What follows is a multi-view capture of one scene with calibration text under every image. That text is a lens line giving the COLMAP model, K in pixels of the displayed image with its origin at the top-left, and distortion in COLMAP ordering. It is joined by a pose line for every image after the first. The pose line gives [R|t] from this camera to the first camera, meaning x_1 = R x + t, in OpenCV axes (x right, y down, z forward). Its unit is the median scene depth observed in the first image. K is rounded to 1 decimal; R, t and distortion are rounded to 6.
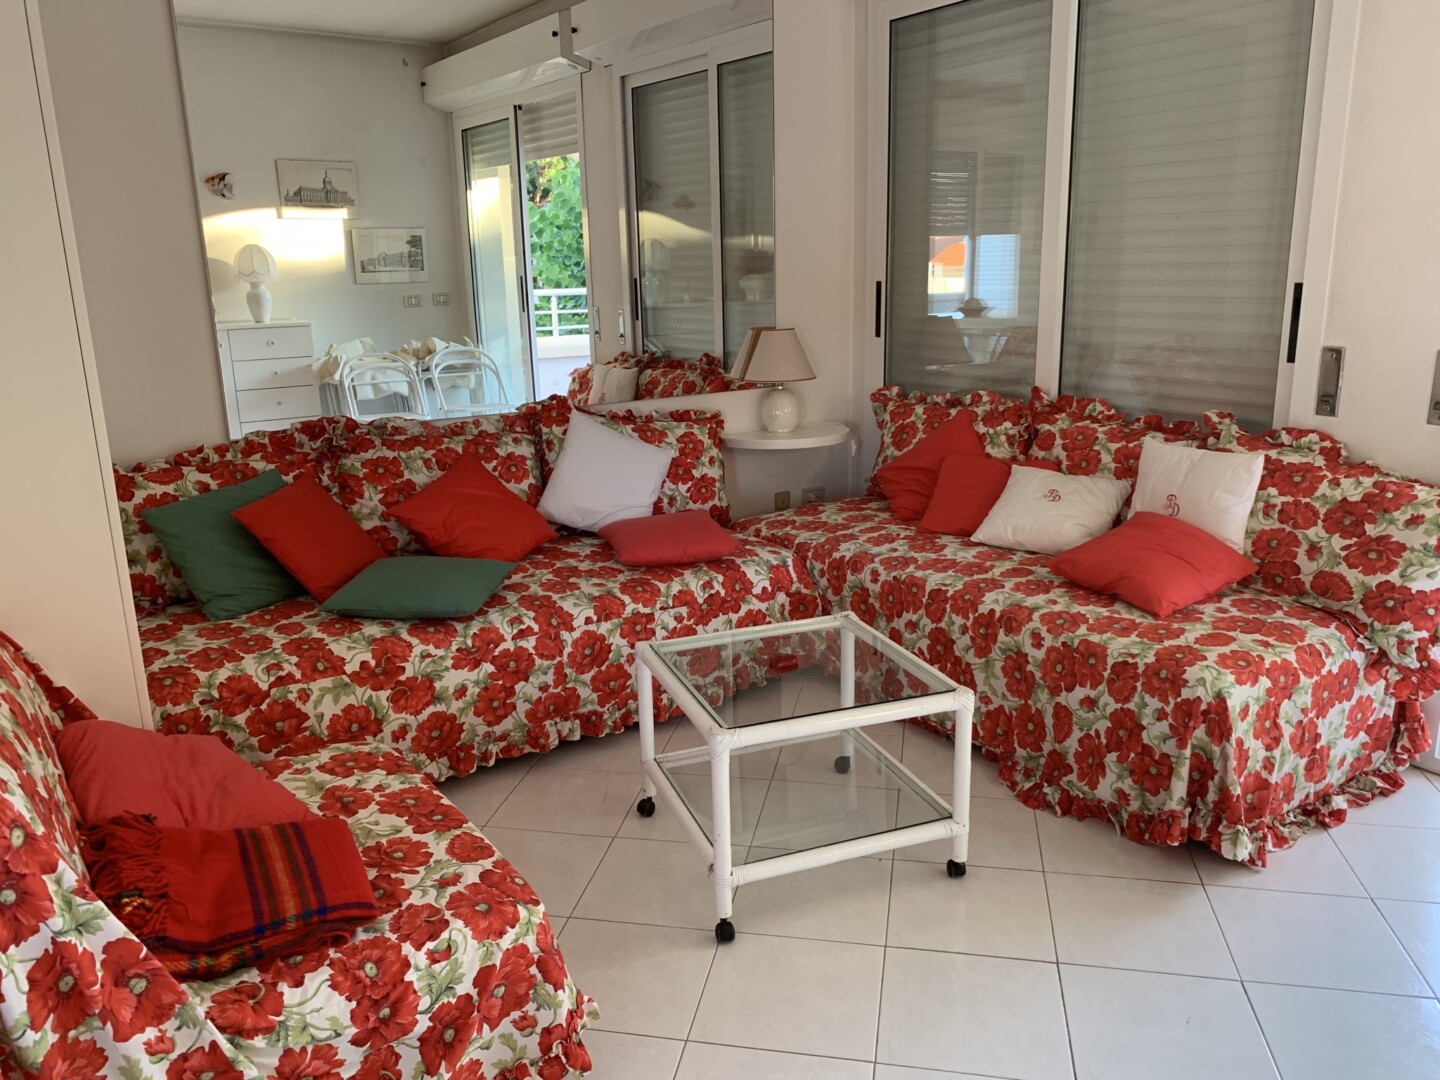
lens RADIAL K [[1104.0, 0, 724.2], [0, 1104.0, 536.1], [0, 0, 1]] dist [0.033945, -0.066899]
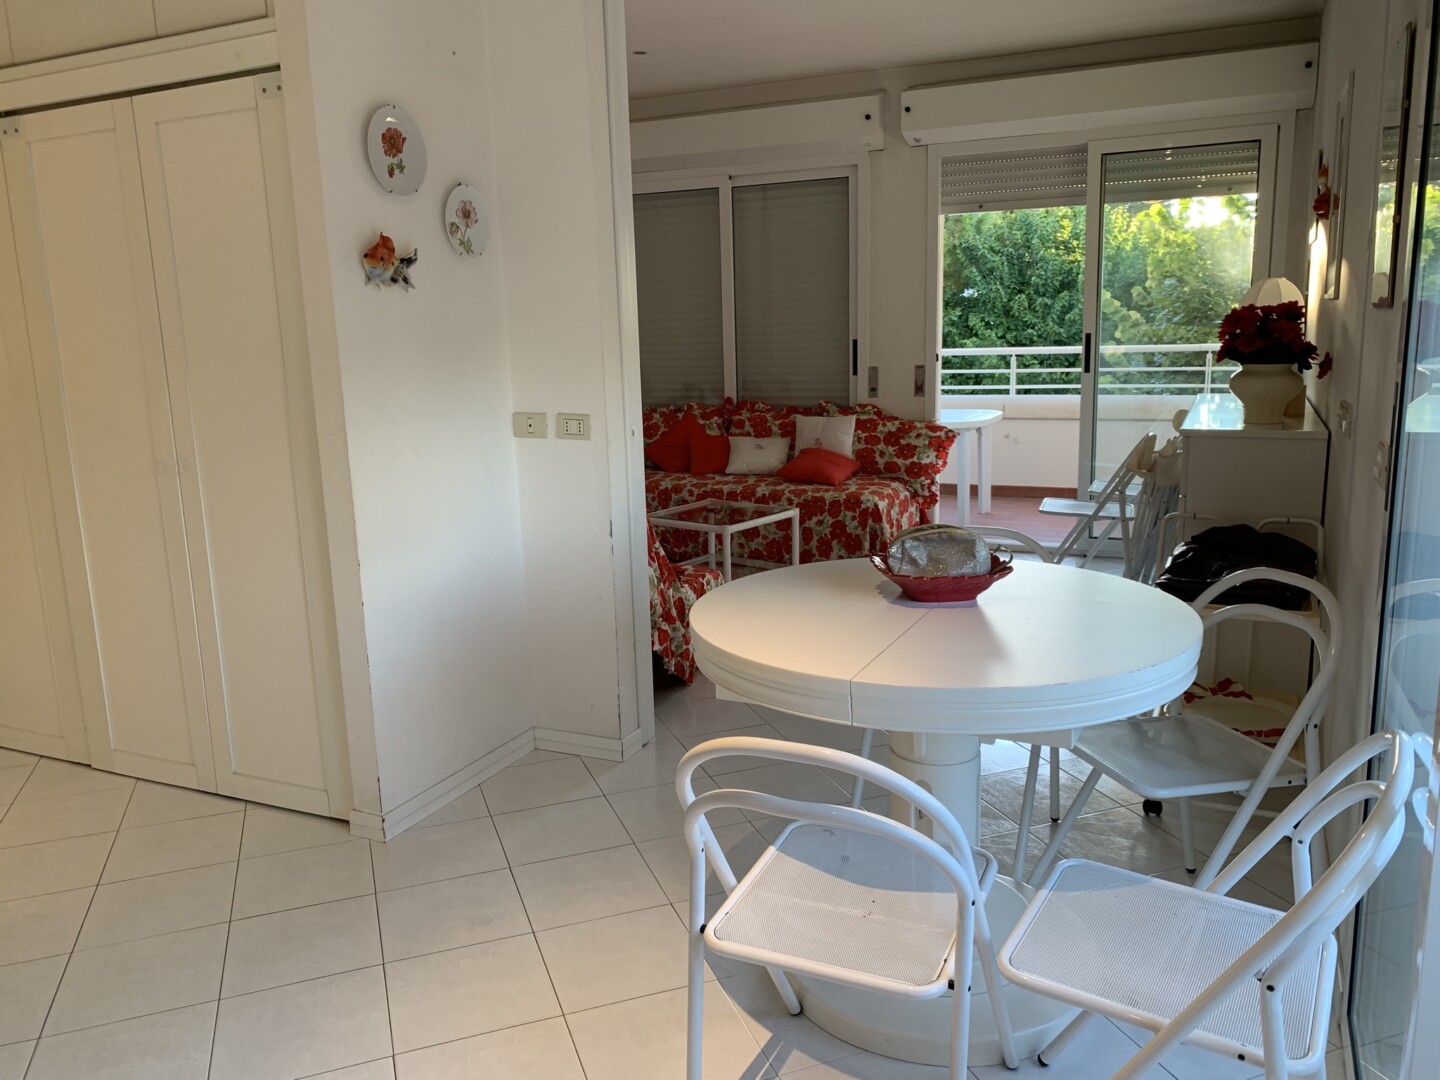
lens RADIAL K [[1104.0, 0, 717.3], [0, 1104.0, 540.0], [0, 0, 1]] dist [0.033945, -0.066899]
pose [[0.857680, -0.102144, 0.503936, -0.925847], [0.136012, 0.990229, -0.030776, 0.211966], [-0.495869, 0.094937, 0.863193, -0.783426]]
